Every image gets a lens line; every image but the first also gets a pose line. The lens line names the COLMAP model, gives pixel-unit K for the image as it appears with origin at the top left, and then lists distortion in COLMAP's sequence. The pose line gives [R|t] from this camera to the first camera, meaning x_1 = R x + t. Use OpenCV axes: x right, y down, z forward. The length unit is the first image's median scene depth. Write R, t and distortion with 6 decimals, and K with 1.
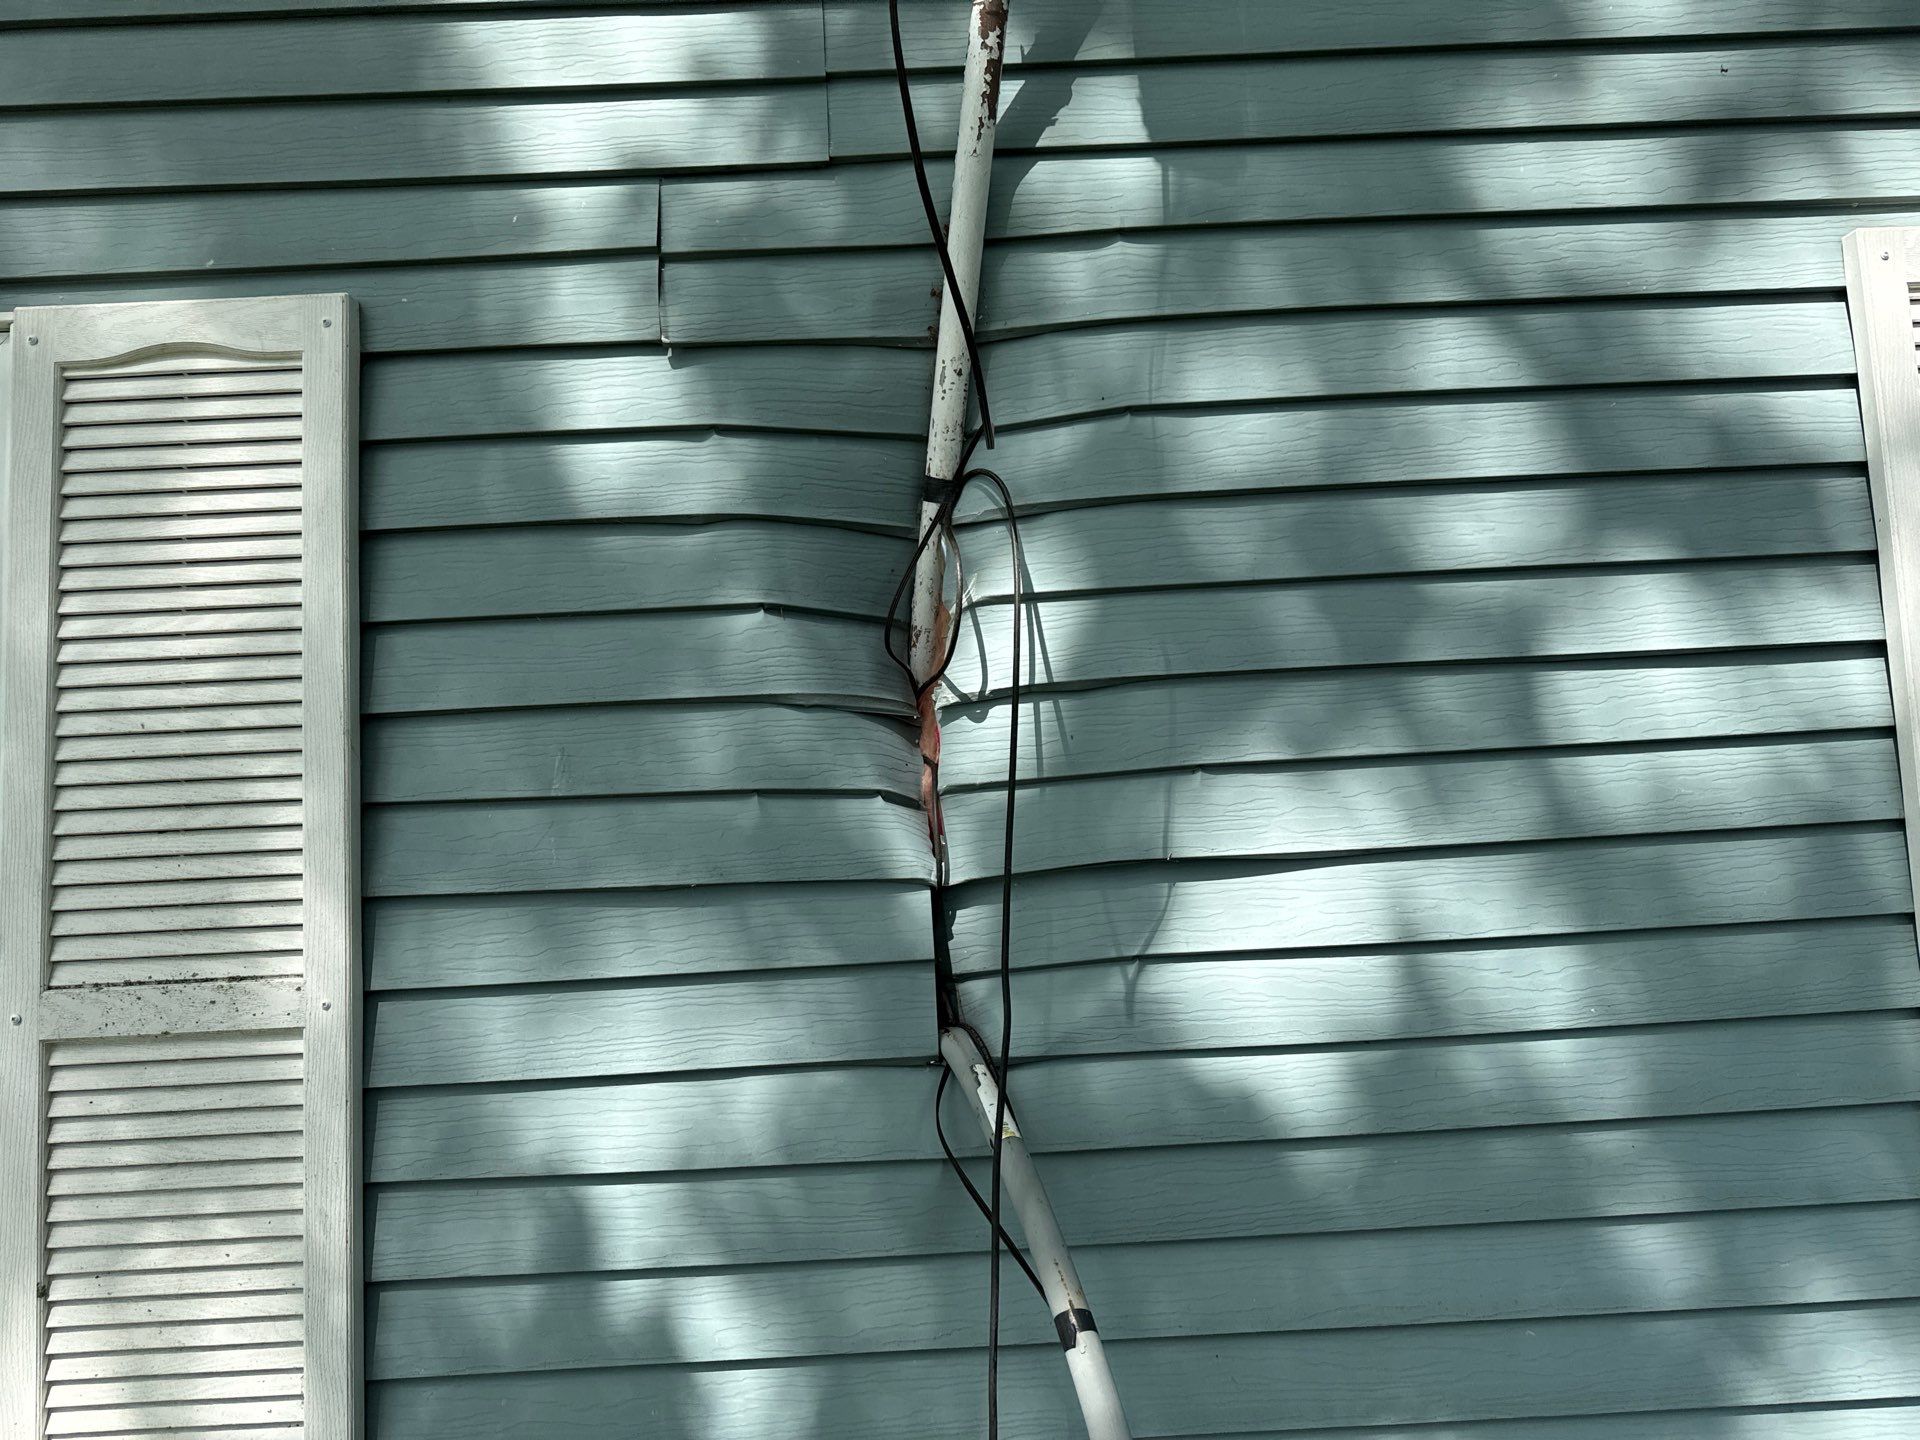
lens RADIAL K [[1302.6, 0, 960.0], [0, 1302.6, 720.0], [0, 0, 1]] dist [0.003659, -0.047614]
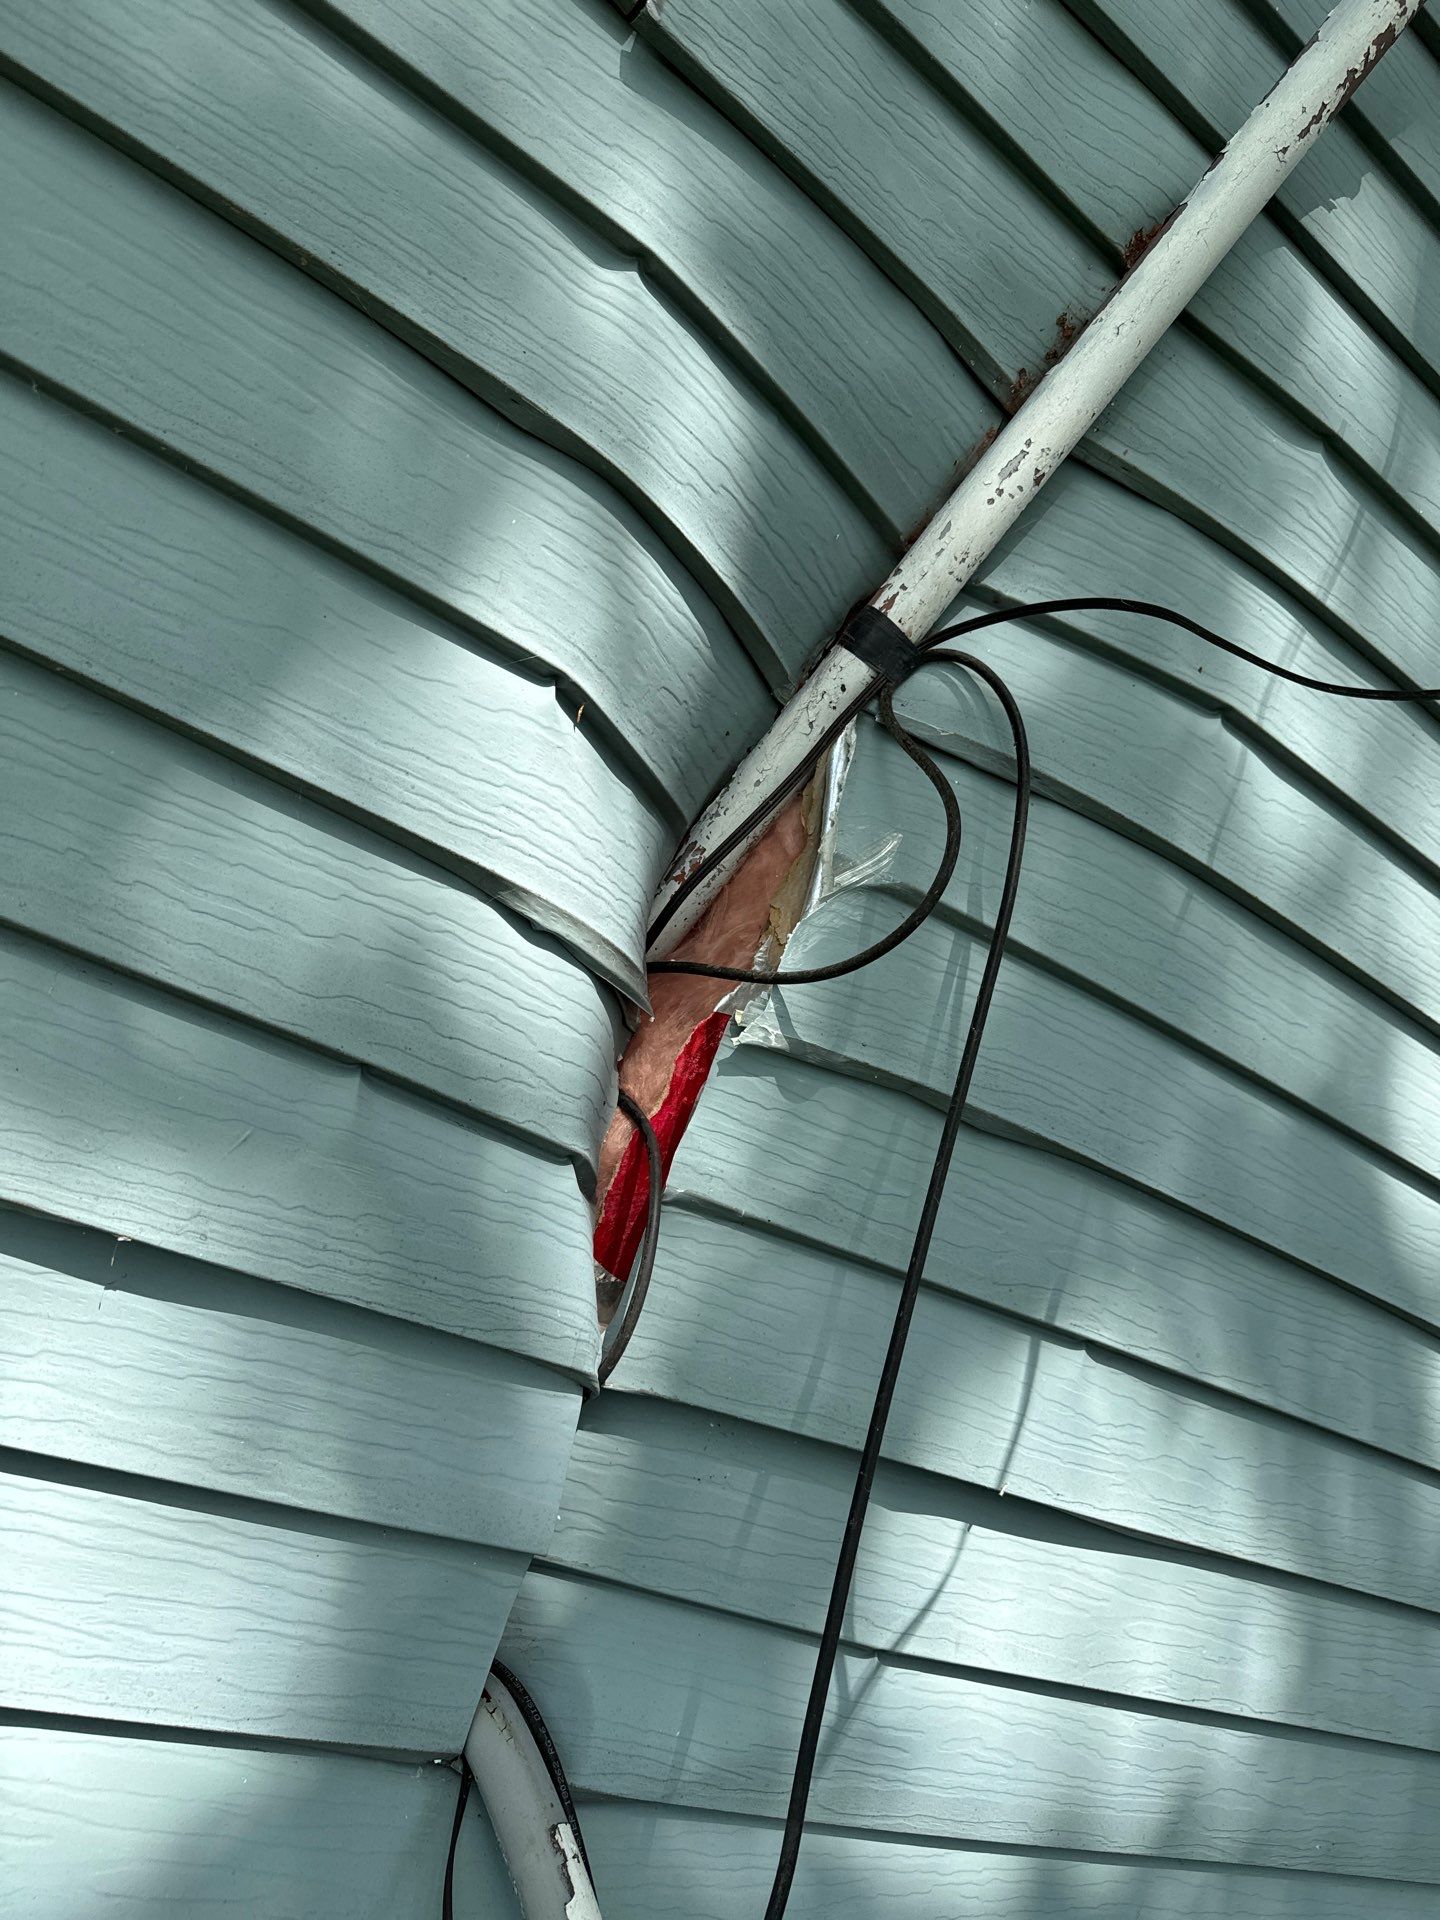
lens RADIAL K [[1302.6, 0, 663.9], [0, 1302.6, 949.4], [0, 0, 1]] dist [0.003659, -0.047614]
pose [[0.790241, 0.436555, 0.430046, -0.269348], [-0.450109, 0.889726, -0.076086, 0.009654], [-0.415839, -0.133441, 0.899595, 0.582488]]
